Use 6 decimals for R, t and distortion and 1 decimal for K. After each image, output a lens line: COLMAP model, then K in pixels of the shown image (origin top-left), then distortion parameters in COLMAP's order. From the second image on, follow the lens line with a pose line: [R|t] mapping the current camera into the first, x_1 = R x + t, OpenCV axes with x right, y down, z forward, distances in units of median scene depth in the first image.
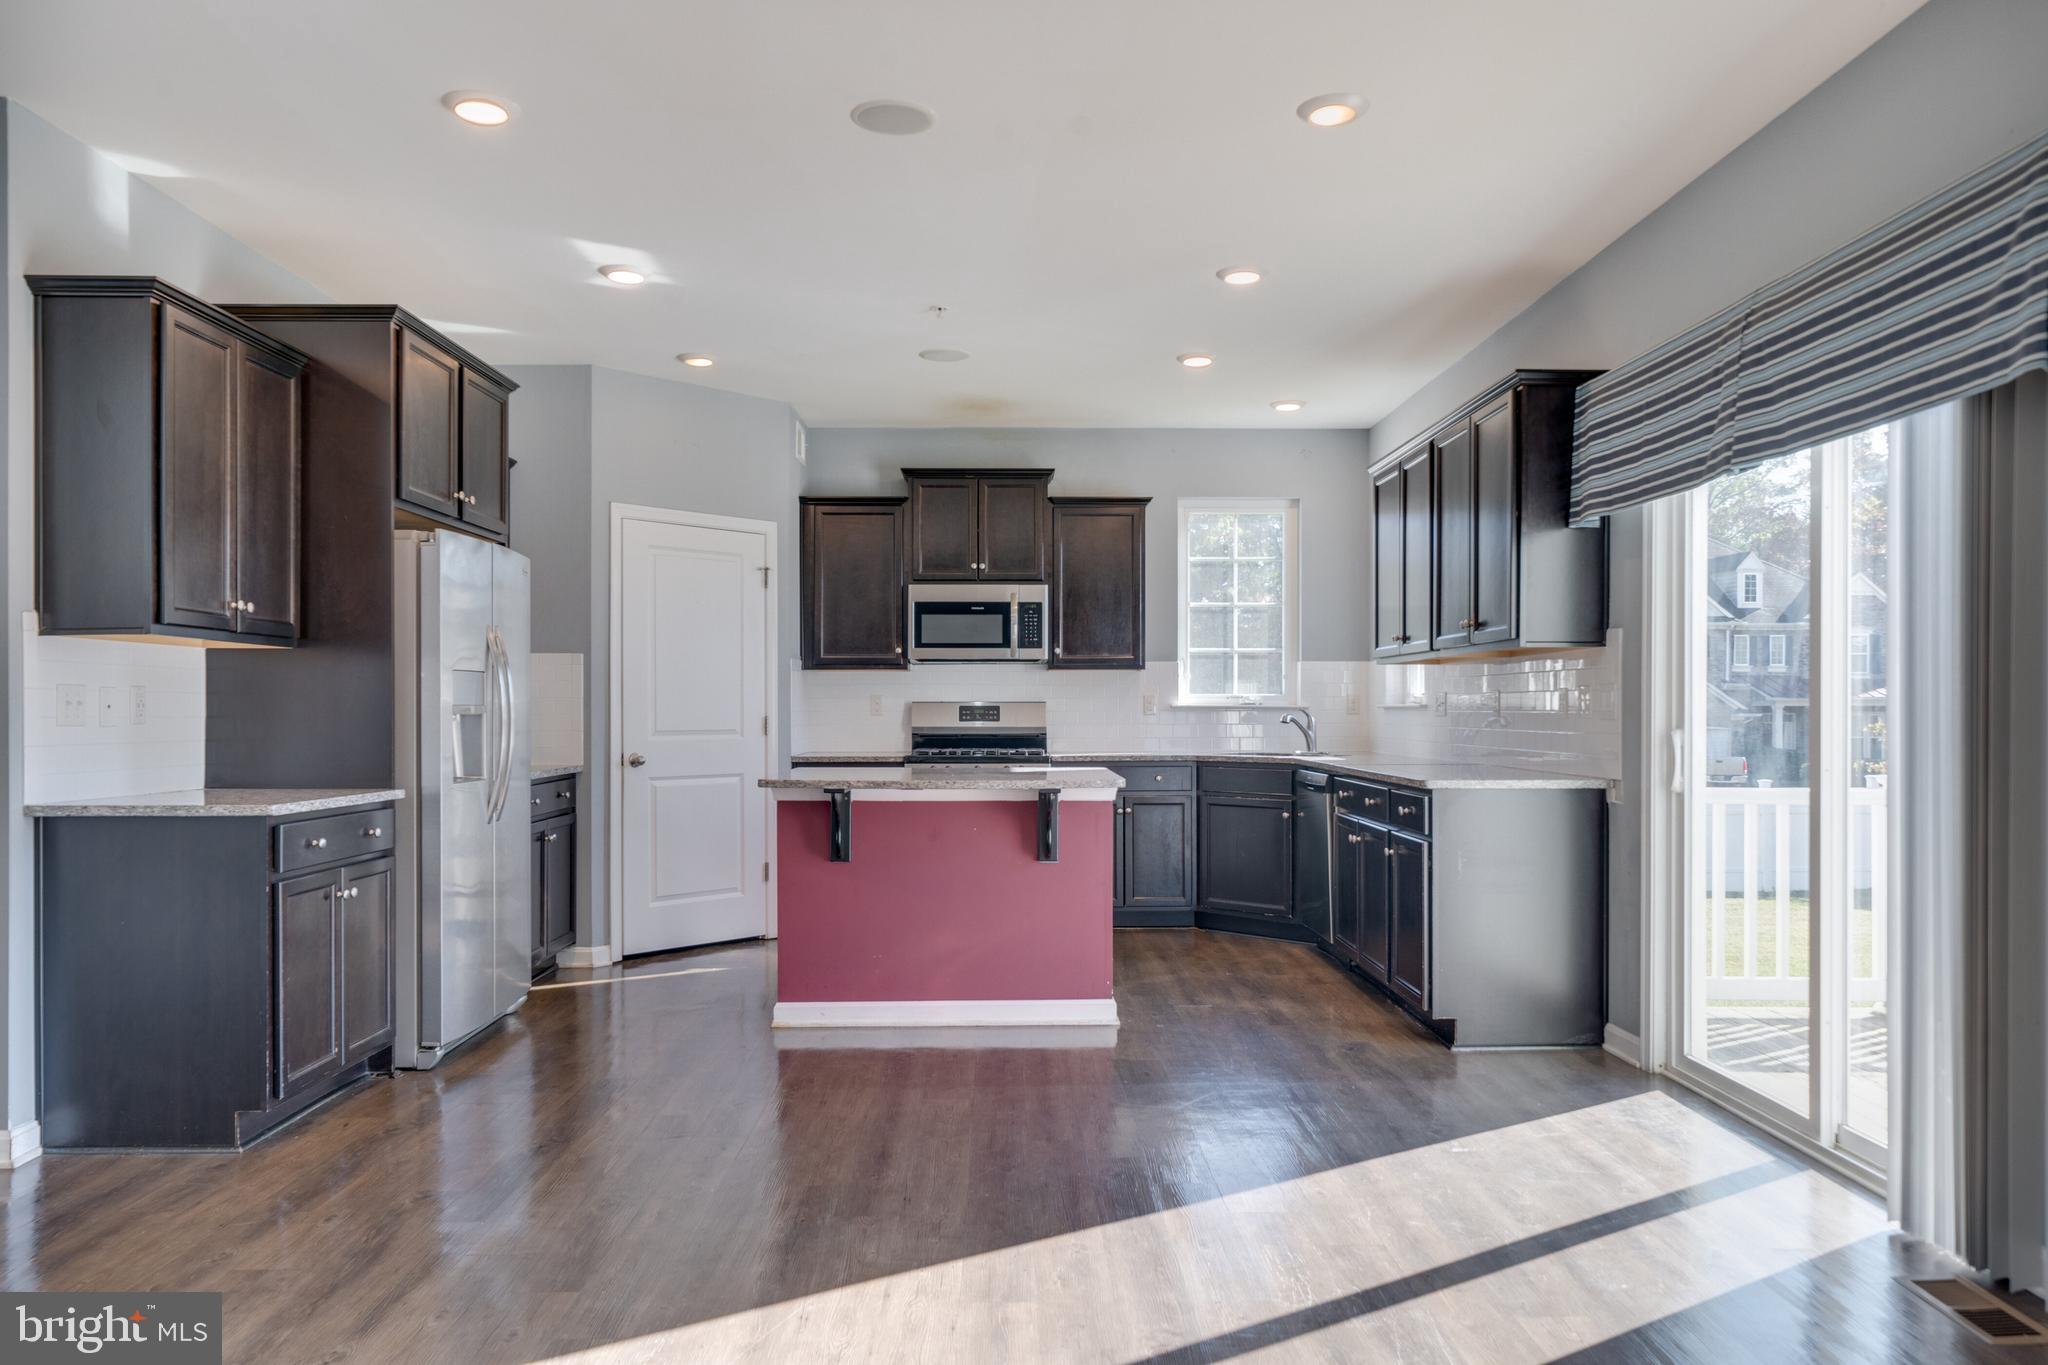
lens RADIAL K [[1368.3, 0, 1021.3], [0, 1368.3, 714.0], [0, 0, 1]] dist [0.007180, 0.000829]
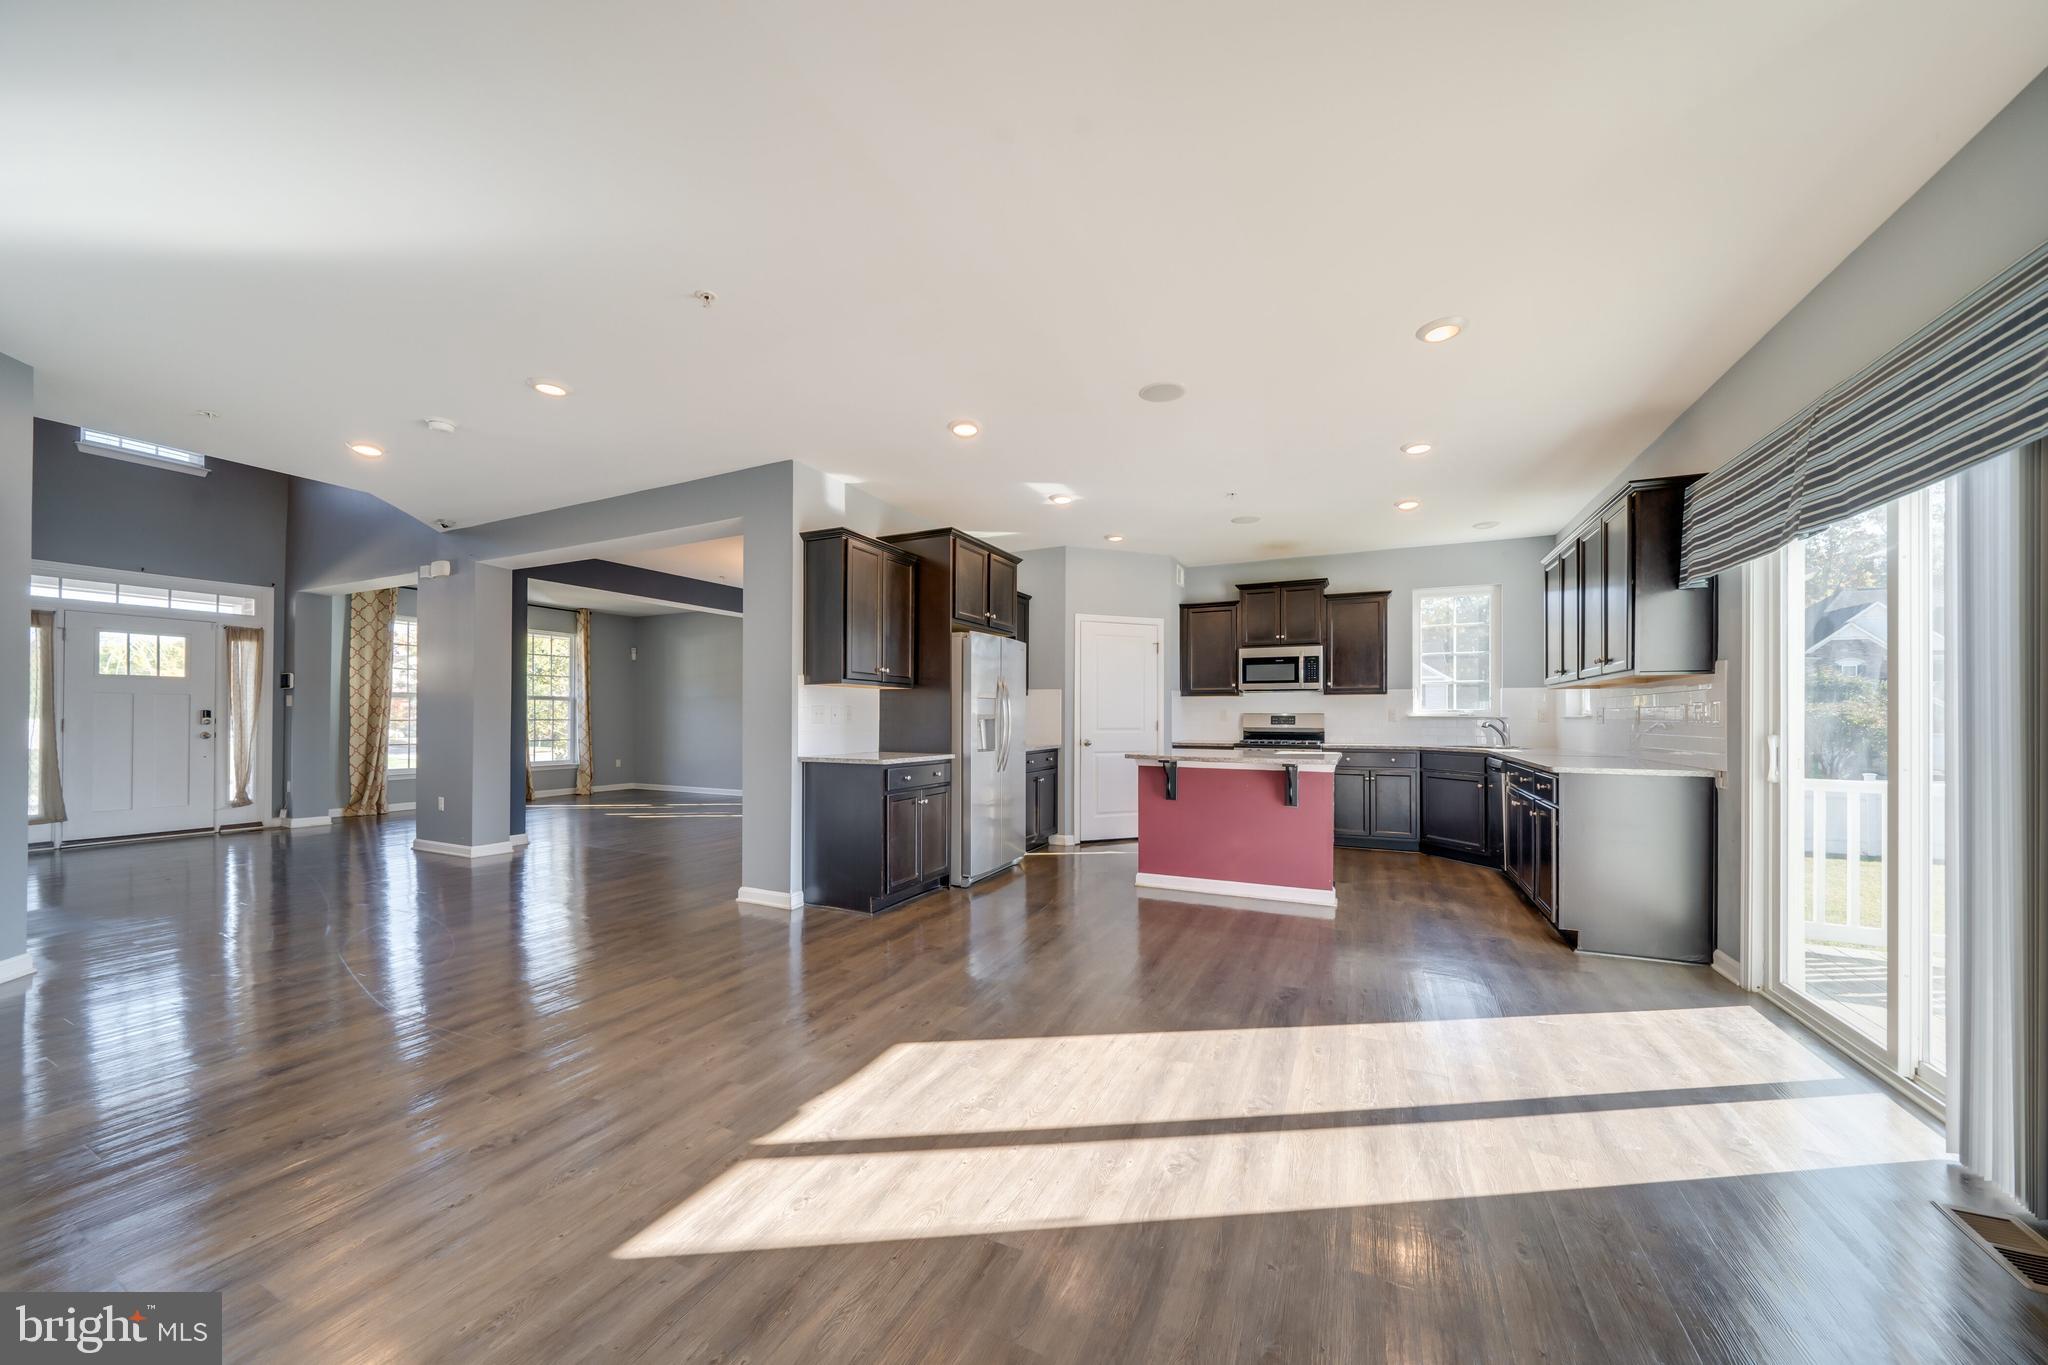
lens RADIAL K [[701.9, 0, 1027.0], [0, 701.9, 714.3], [0, 0, 1]] dist [-0.001638, -0.000248]
pose [[0.896922, 0.001918, -0.442184, 0.118334], [-0.005320, 0.999965, -0.006453, -0.000480], [0.442157, 0.008140, 0.896901, 0.066958]]
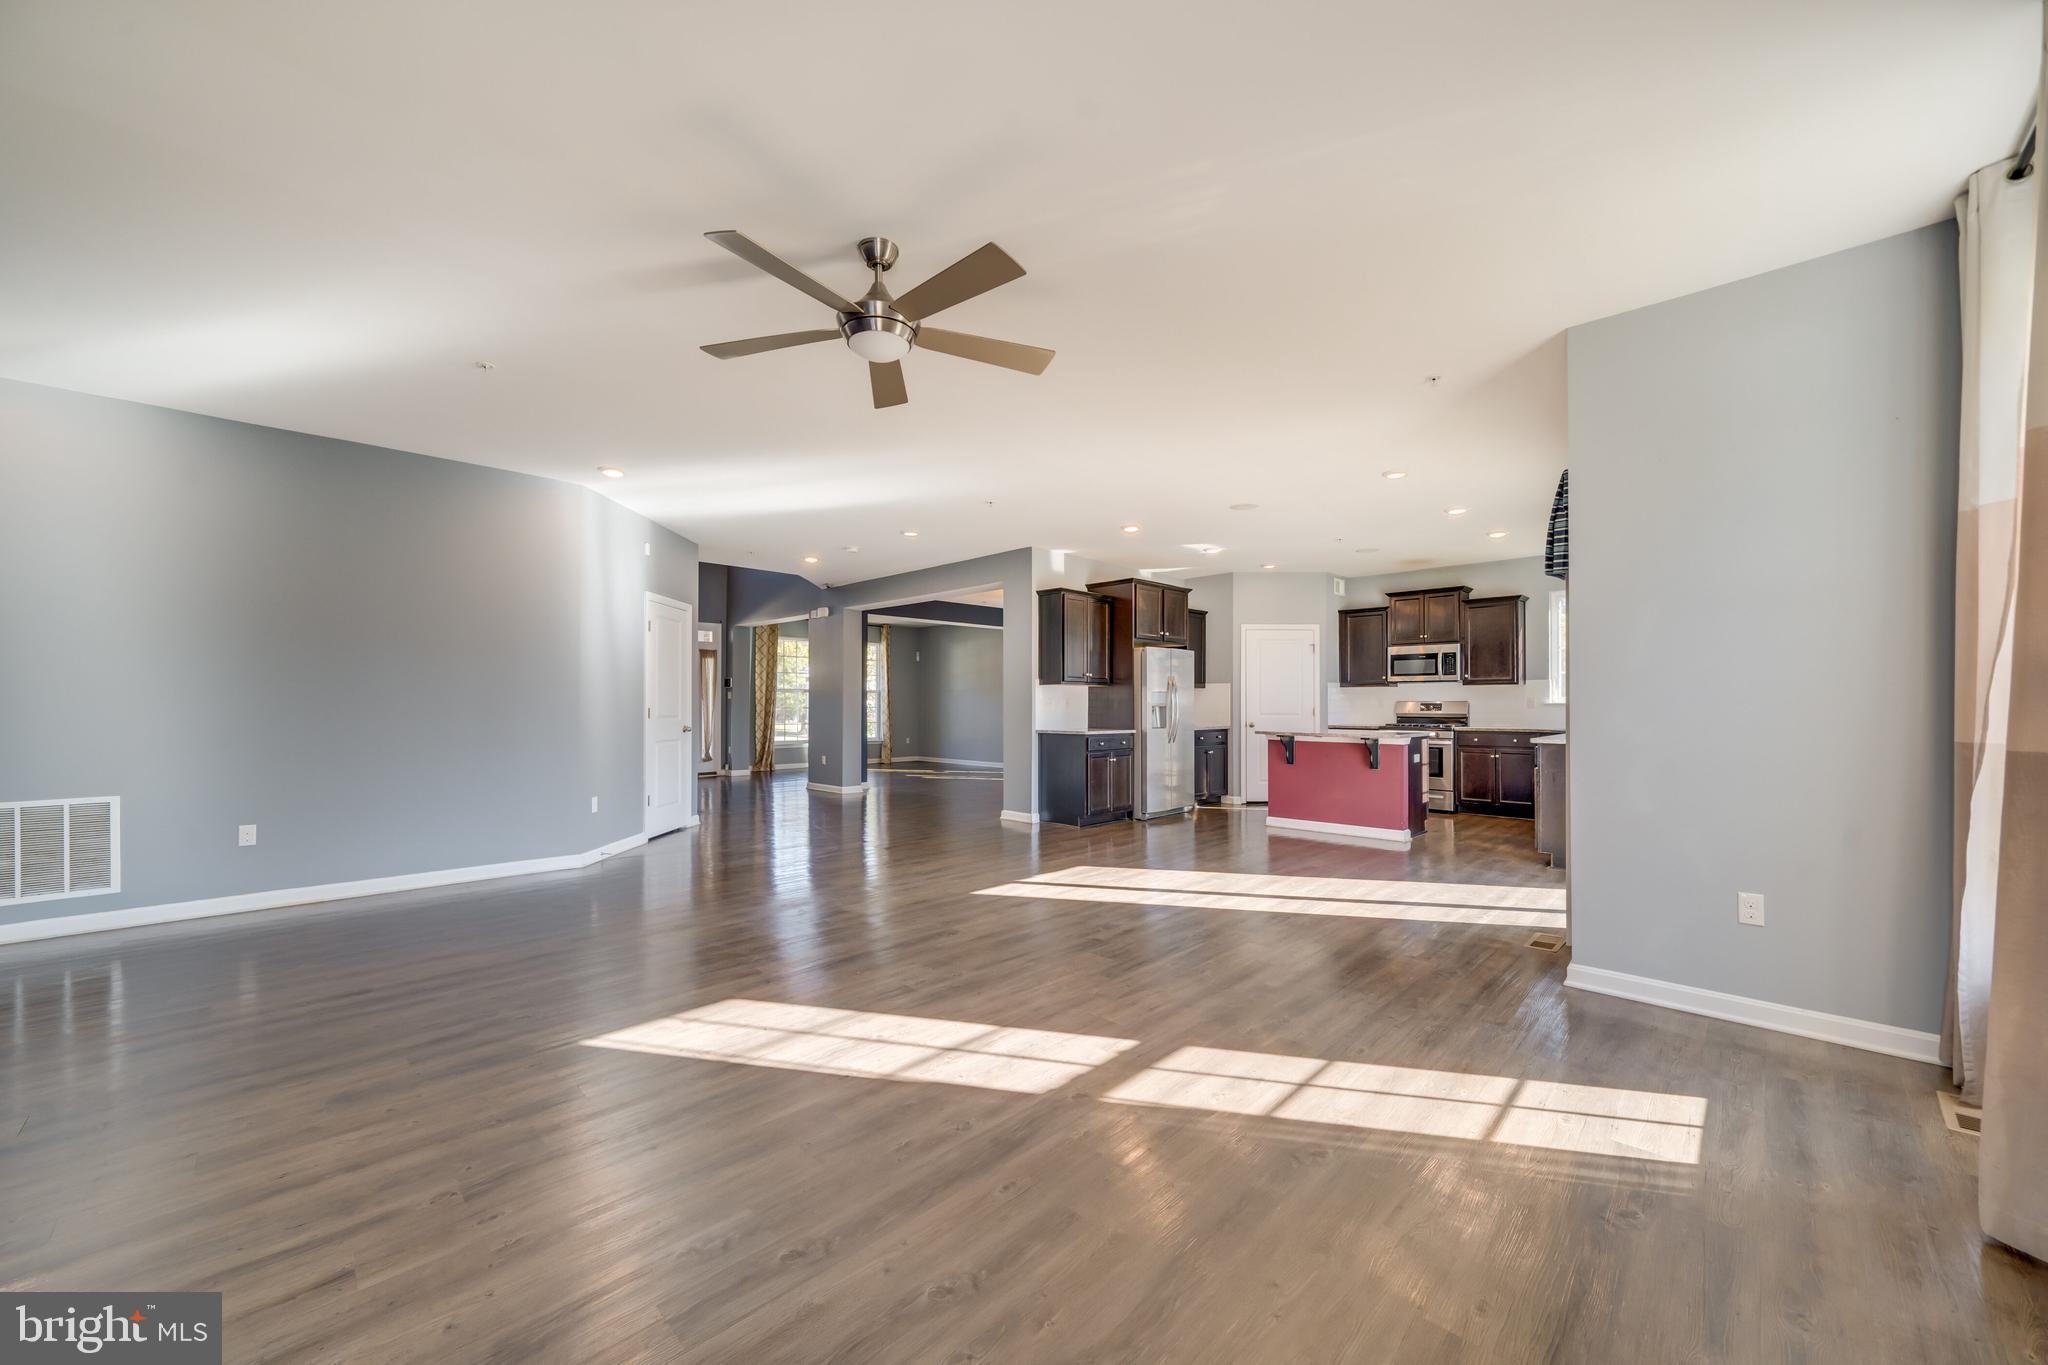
lens RADIAL K [[755.6, 0, 1048.4], [0, 755.6, 705.2], [0, 0, 1]] dist [-0.000709, -0.000085]
pose [[0.720053, 0.002396, -0.693914, 0.555634], [-0.003477, 0.999994, -0.000156, -0.001210], [0.693910, 0.002525, 0.720057, -0.357932]]
